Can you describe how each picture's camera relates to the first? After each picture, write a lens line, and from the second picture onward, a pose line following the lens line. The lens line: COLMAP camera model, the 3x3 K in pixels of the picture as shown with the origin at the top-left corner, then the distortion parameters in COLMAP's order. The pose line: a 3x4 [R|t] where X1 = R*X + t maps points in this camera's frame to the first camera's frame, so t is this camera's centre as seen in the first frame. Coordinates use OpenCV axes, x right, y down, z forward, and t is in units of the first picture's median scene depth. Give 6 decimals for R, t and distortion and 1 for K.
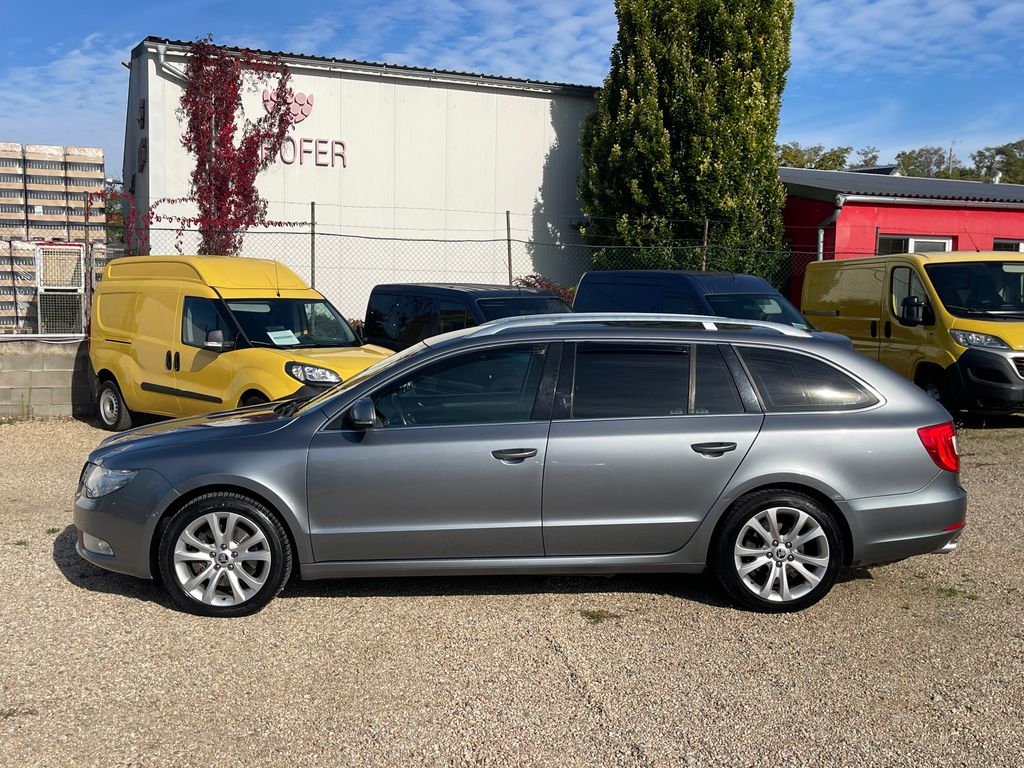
lens RADIAL K [[1025.1, 0, 512.0], [0, 1025.1, 384.0], [0, 0, 1]] dist [0.015312, 0.000963]
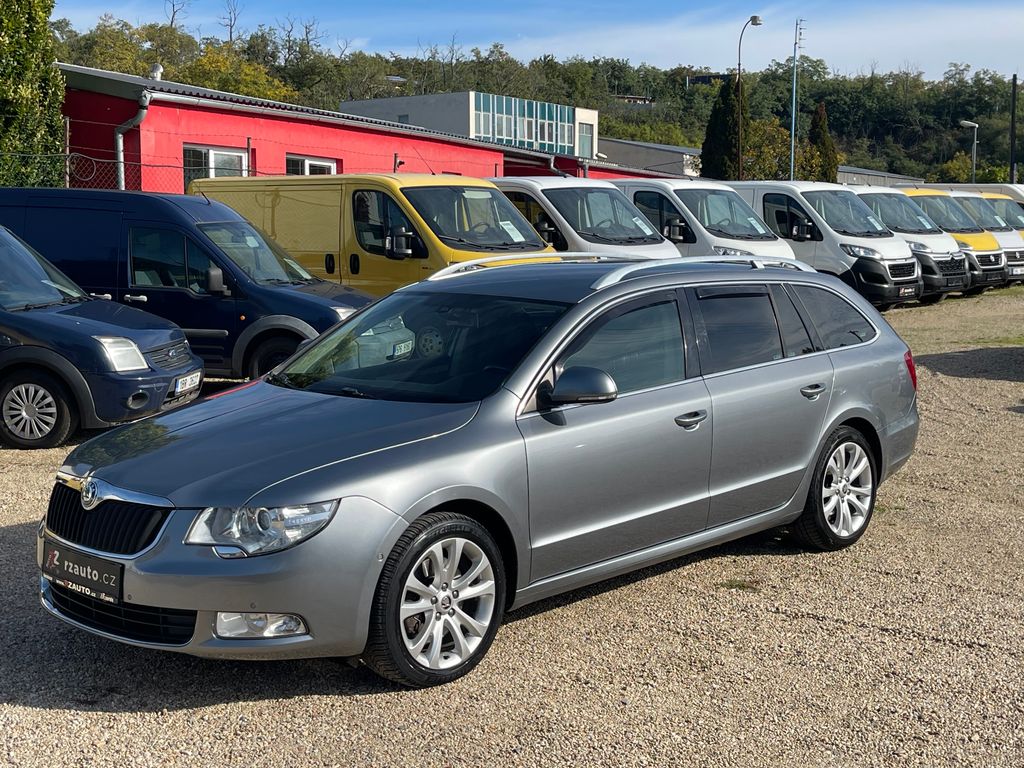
lens RADIAL K [[1390.6, 0, 512.0], [0, 1390.6, 384.0], [0, 0, 1]] dist [-0.019535, -0.055519]
pose [[0.687239, -0.085566, 0.721375, -0.392645], [0.059647, 0.996332, 0.061355, -0.017504], [-0.723979, 0.000862, 0.689822, 0.119488]]
